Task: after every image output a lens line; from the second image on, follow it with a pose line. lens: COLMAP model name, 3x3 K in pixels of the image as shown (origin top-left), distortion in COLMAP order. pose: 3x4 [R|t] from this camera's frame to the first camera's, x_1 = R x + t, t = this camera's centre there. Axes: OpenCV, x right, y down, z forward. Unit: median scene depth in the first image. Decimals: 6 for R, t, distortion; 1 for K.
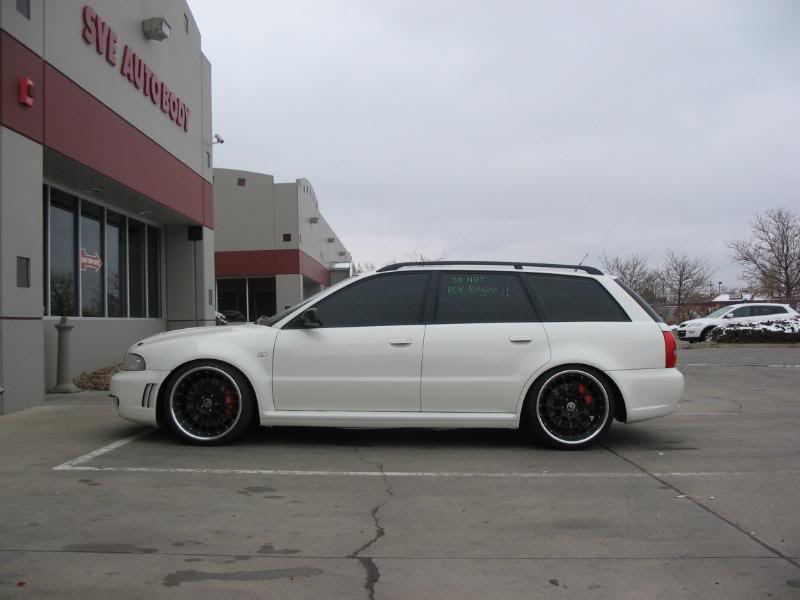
lens RADIAL K [[848.2, 0, 400.0], [0, 848.2, 300.0], [0, 0, 1]] dist [-0.227710, 0.349463]
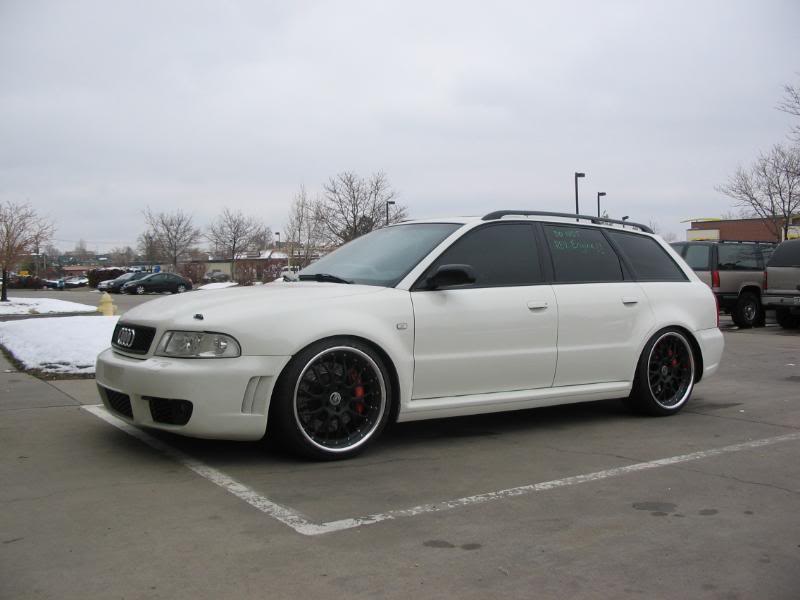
lens RADIAL K [[848.2, 0, 400.0], [0, 848.2, 300.0], [0, 0, 1]] dist [-0.227710, 0.349463]
pose [[0.822680, -0.011848, 0.568381, -0.583124], [-0.019756, 0.998583, 0.049411, 0.005318], [-0.568161, -0.051879, 0.821280, 0.392174]]
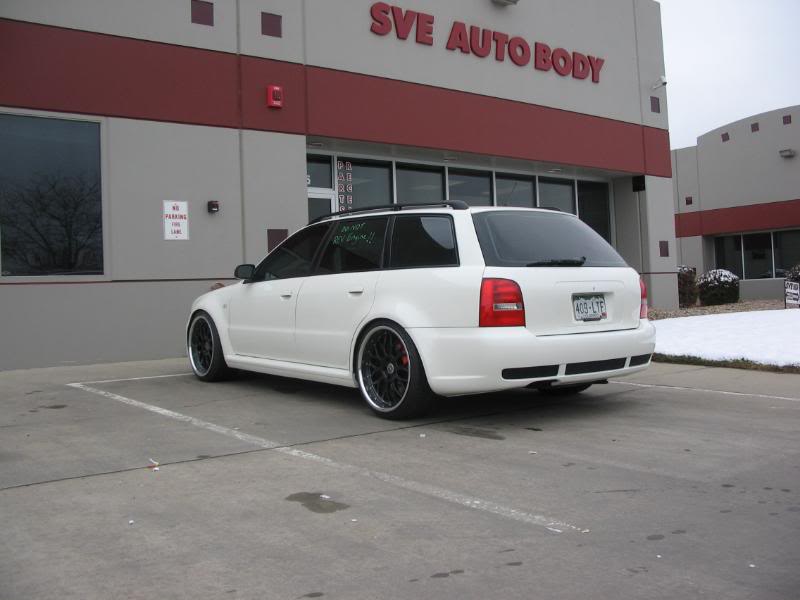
lens RADIAL K [[848.2, 0, 400.0], [0, 848.2, 300.0], [0, 0, 1]] dist [-0.227710, 0.349463]
pose [[0.612932, -0.001261, -0.790135, 0.890140], [0.043892, 0.998509, 0.032455, 0.029435], [0.788916, -0.054573, 0.612073, 0.479003]]
